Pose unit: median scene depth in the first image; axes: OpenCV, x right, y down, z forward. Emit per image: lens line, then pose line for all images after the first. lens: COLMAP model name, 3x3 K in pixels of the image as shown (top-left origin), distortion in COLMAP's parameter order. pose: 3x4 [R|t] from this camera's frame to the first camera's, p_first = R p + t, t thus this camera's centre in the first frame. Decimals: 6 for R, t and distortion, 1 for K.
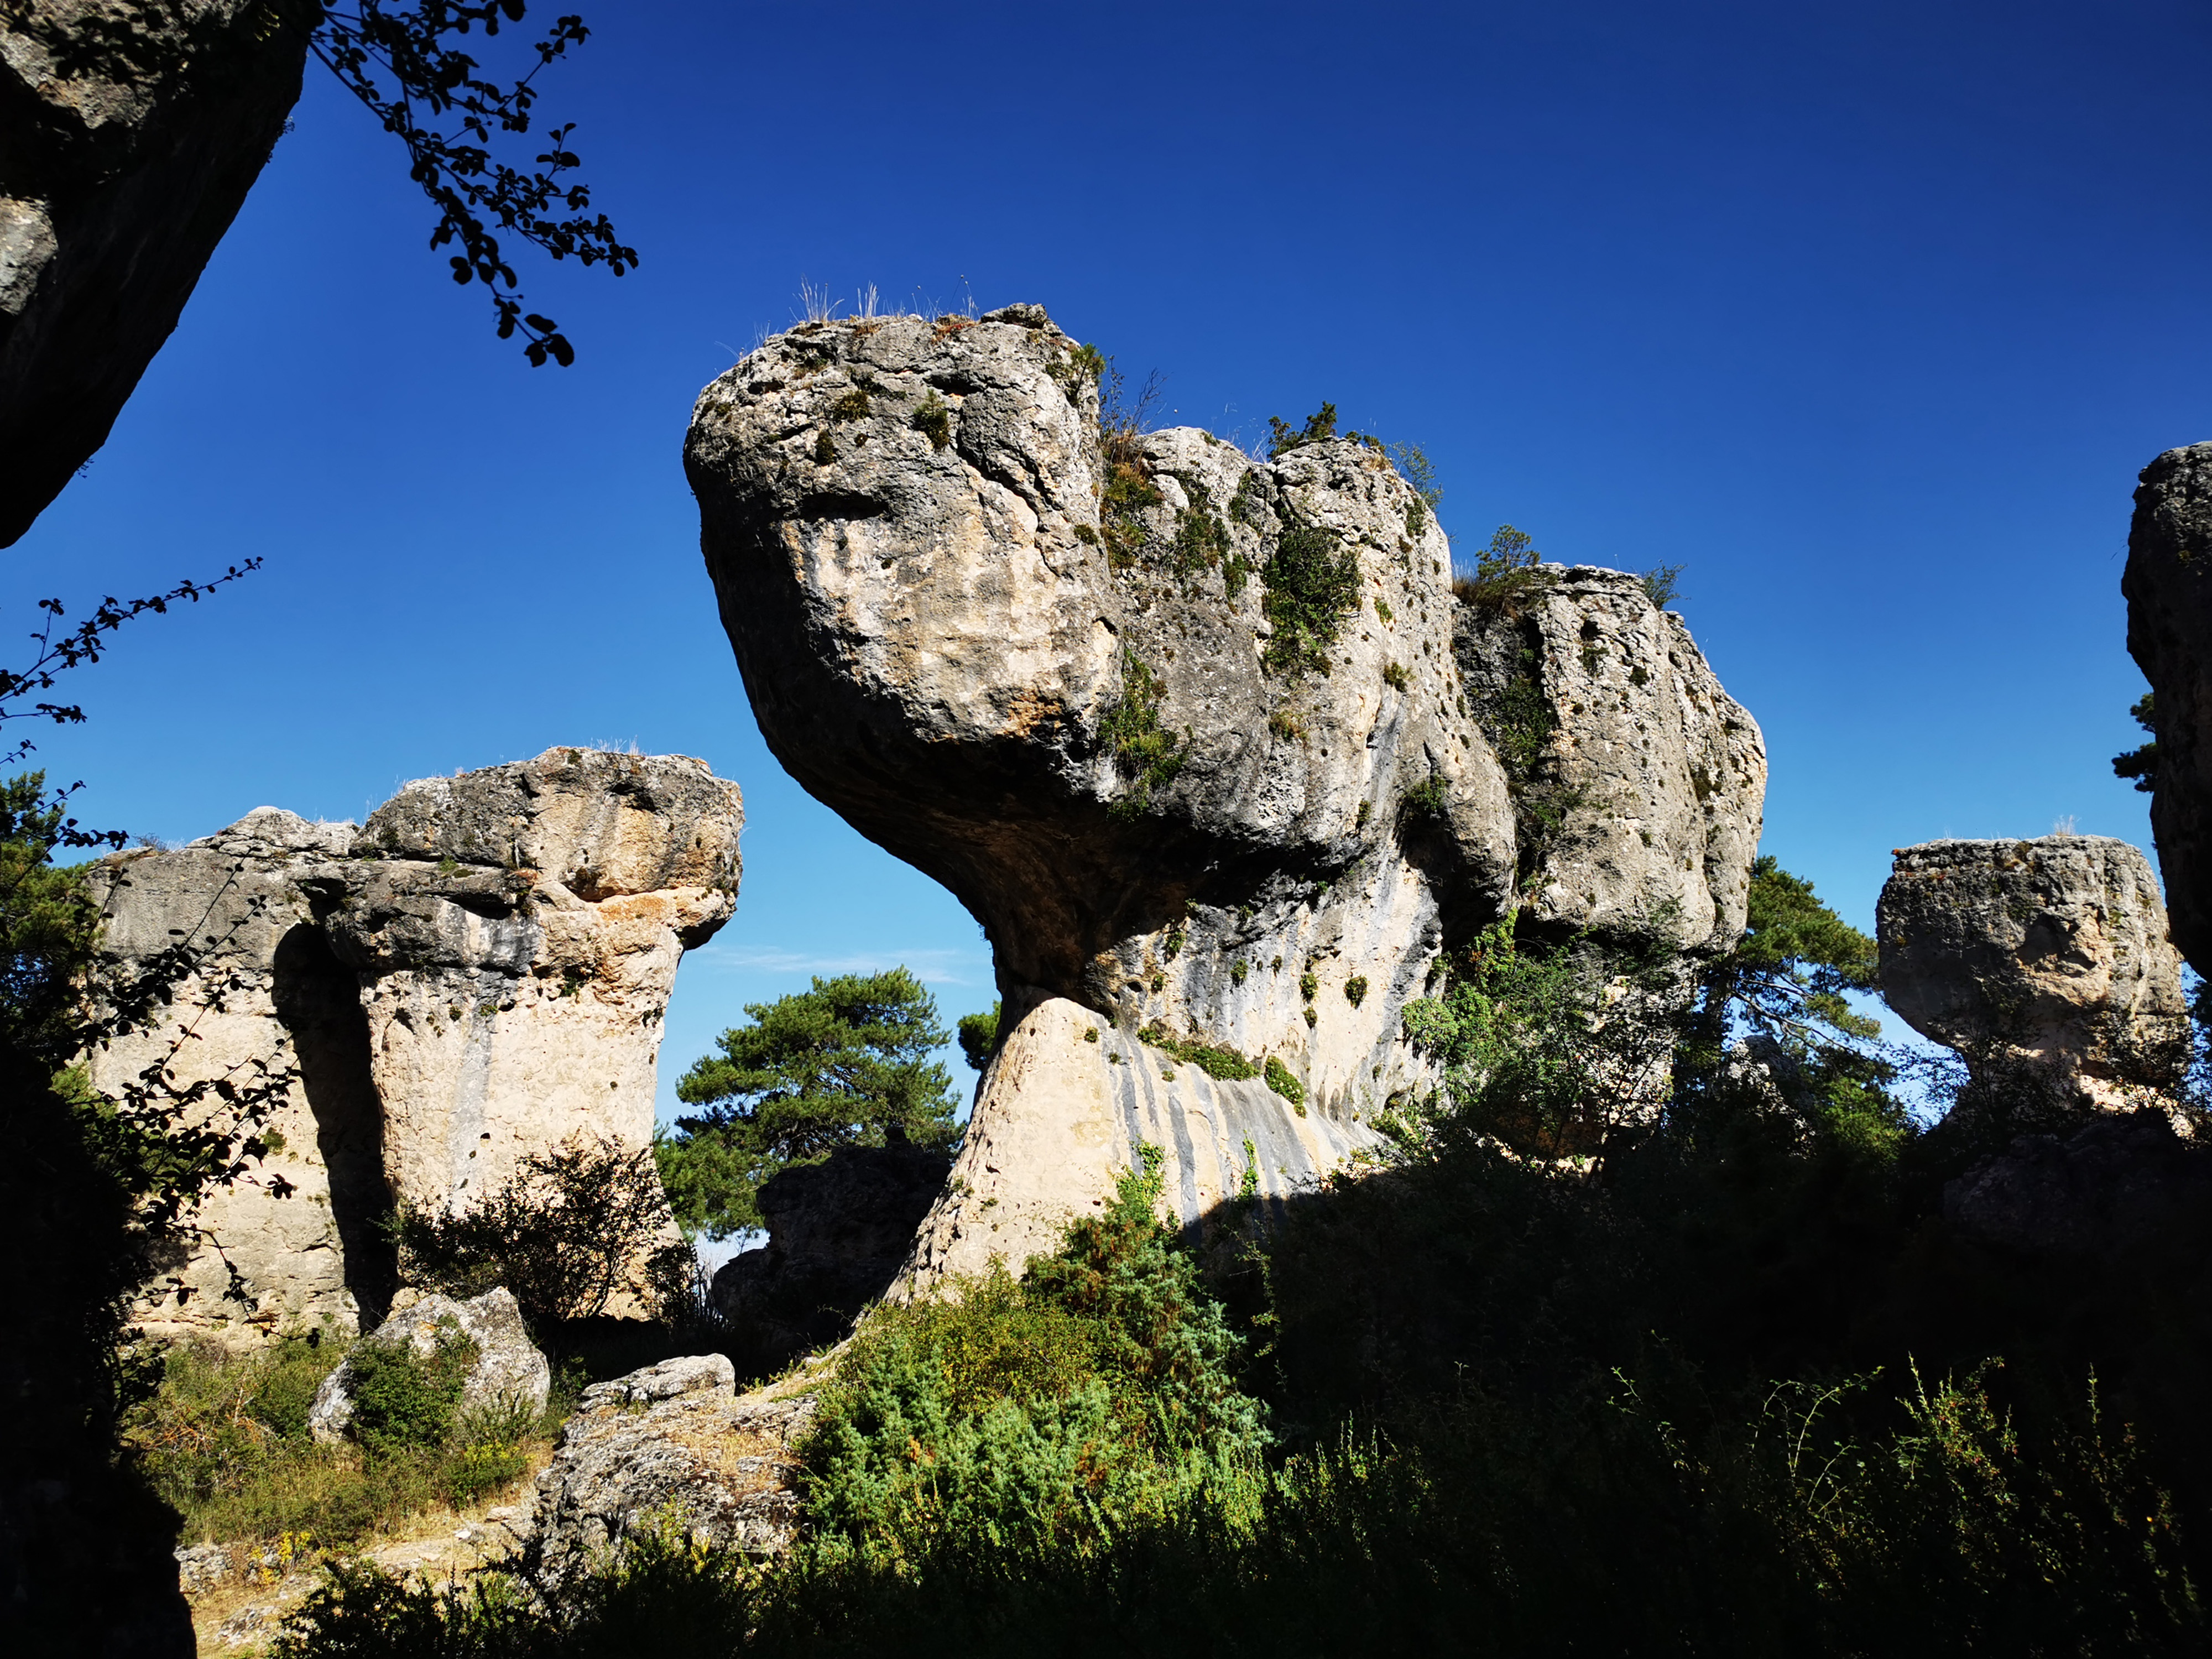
lens RADIAL K [[1718.9, 0, 1115.7], [0, 1718.9, 829.7], [0, 0, 1]] dist [0.055218, -0.090557]
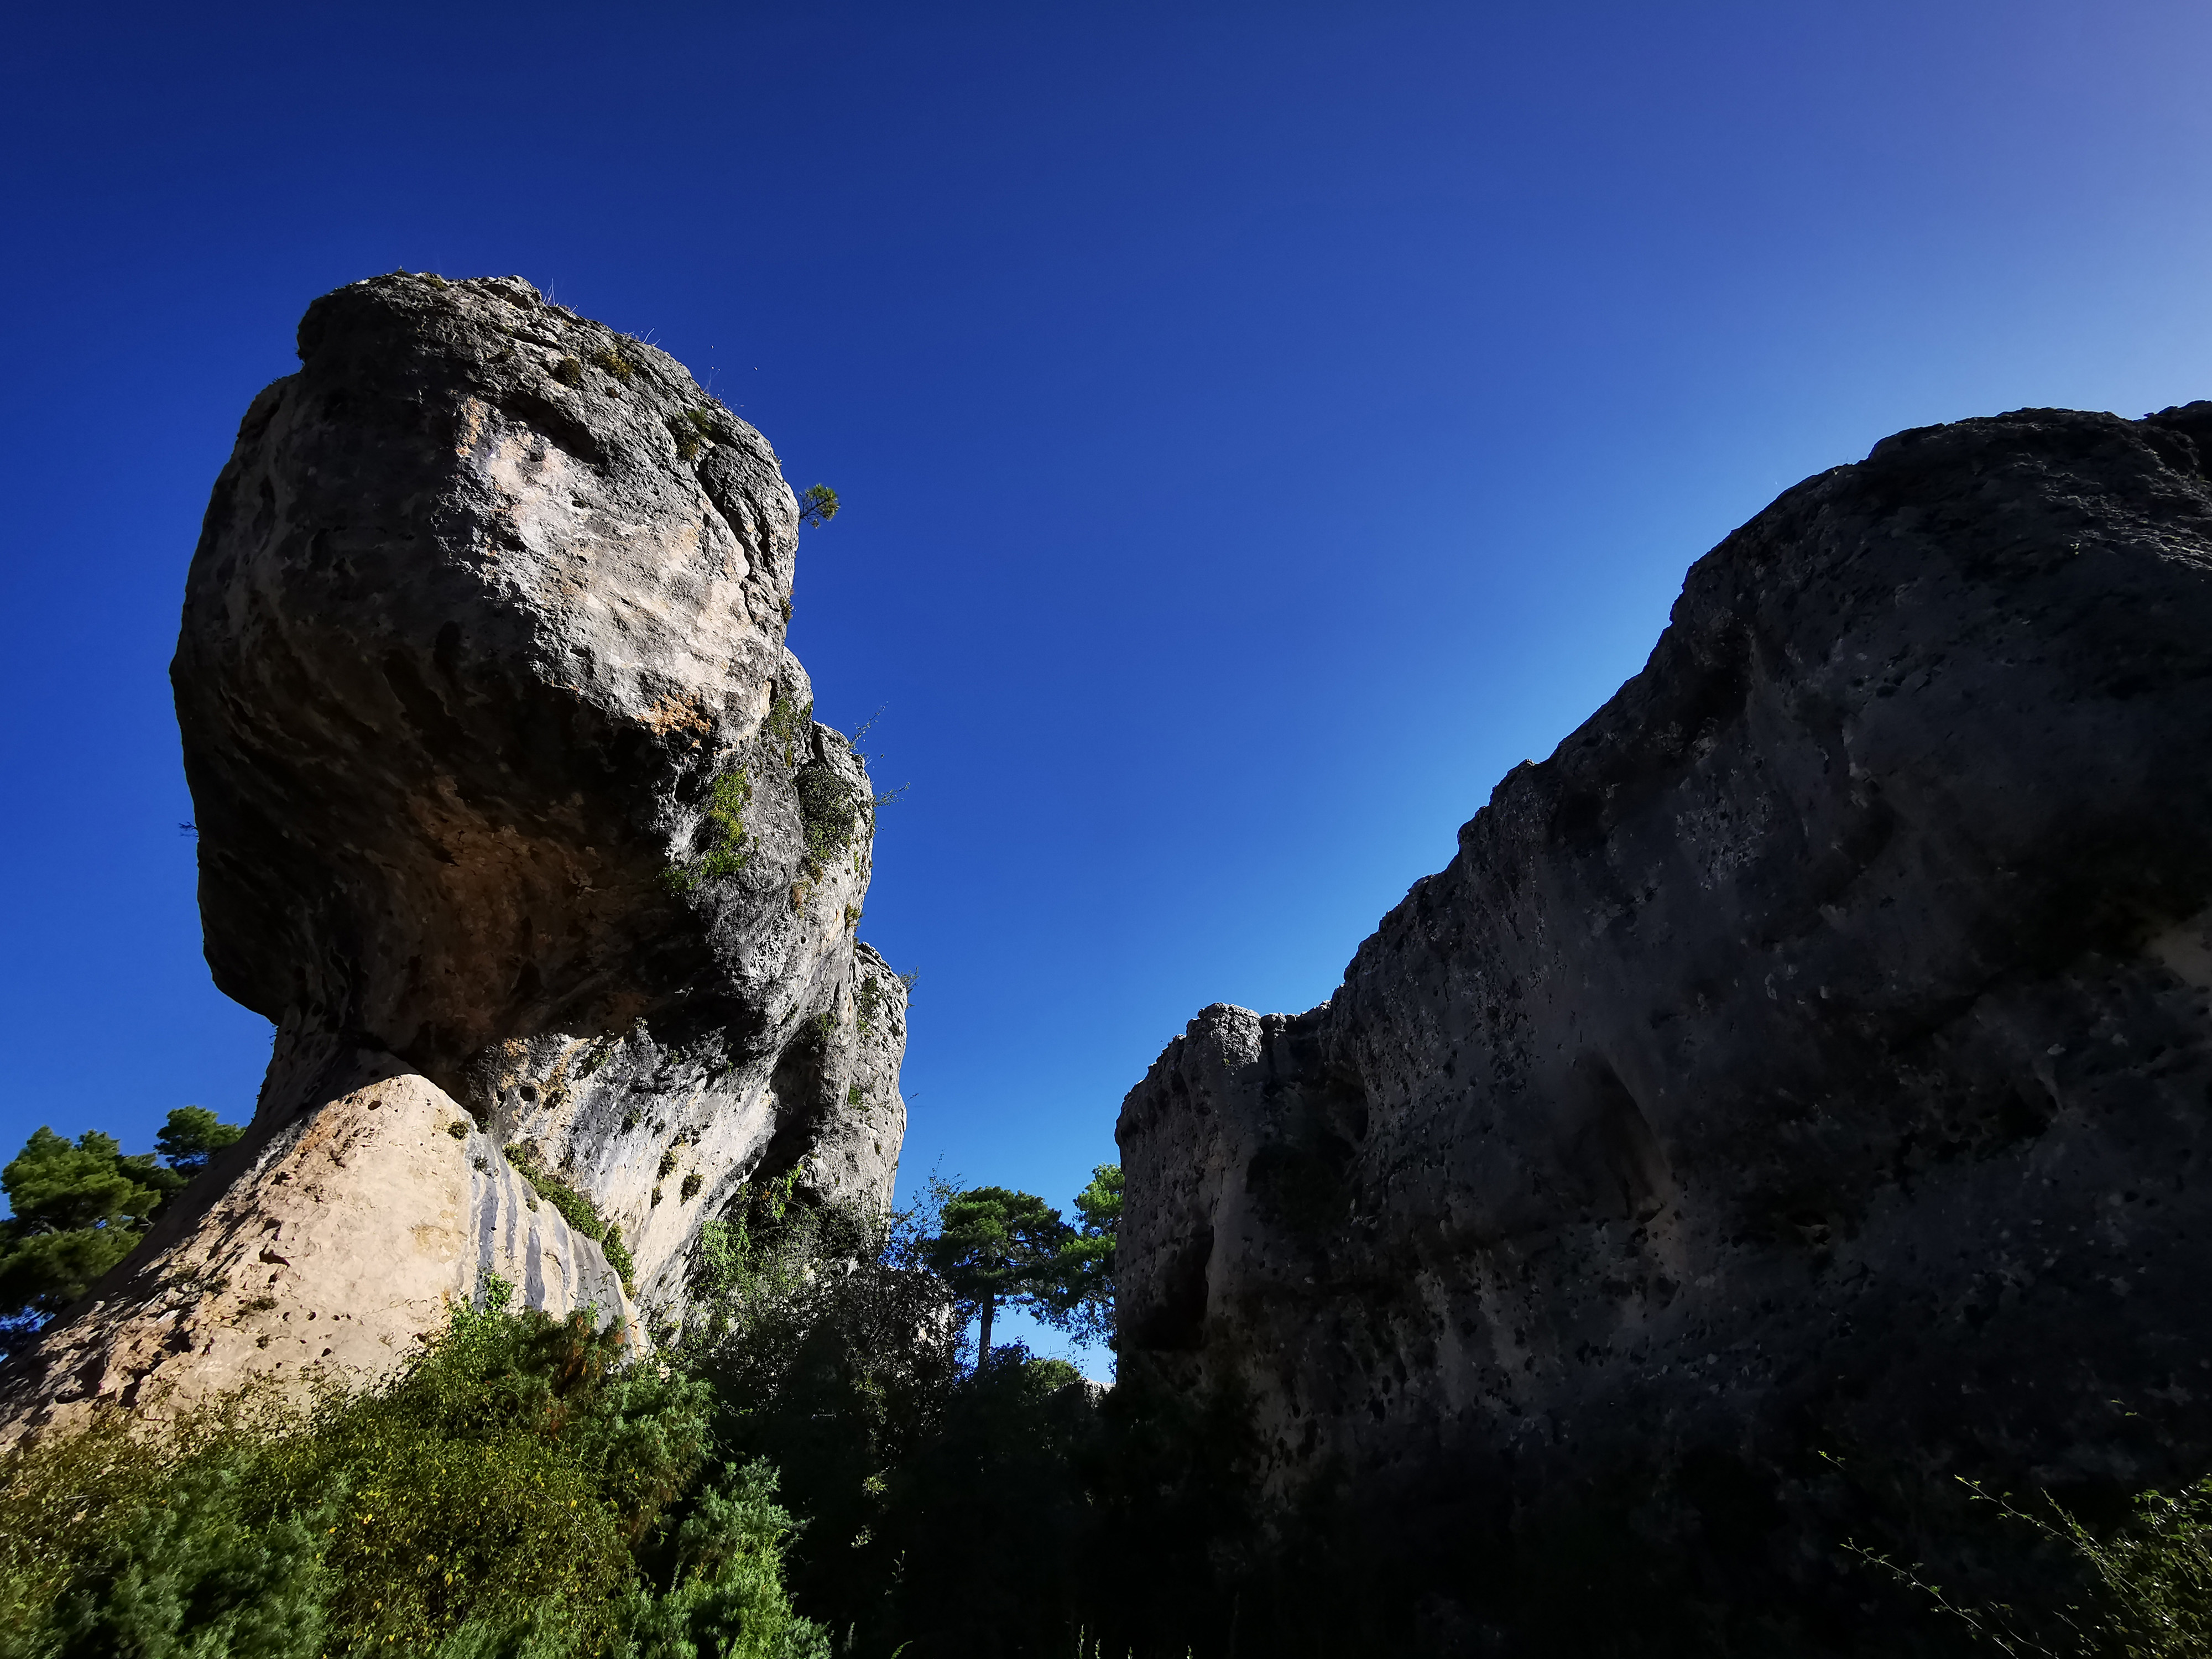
lens RADIAL K [[1017.8, 0, 1098.0], [0, 1017.8, 844.1], [0, 0, 1]] dist [-0.021374, 0.025026]
pose [[0.666139, 0.471990, 0.577481, -0.151650], [-0.200551, 0.859121, -0.470840, 0.166234], [-0.718357, 0.197831, 0.666952, 0.427952]]
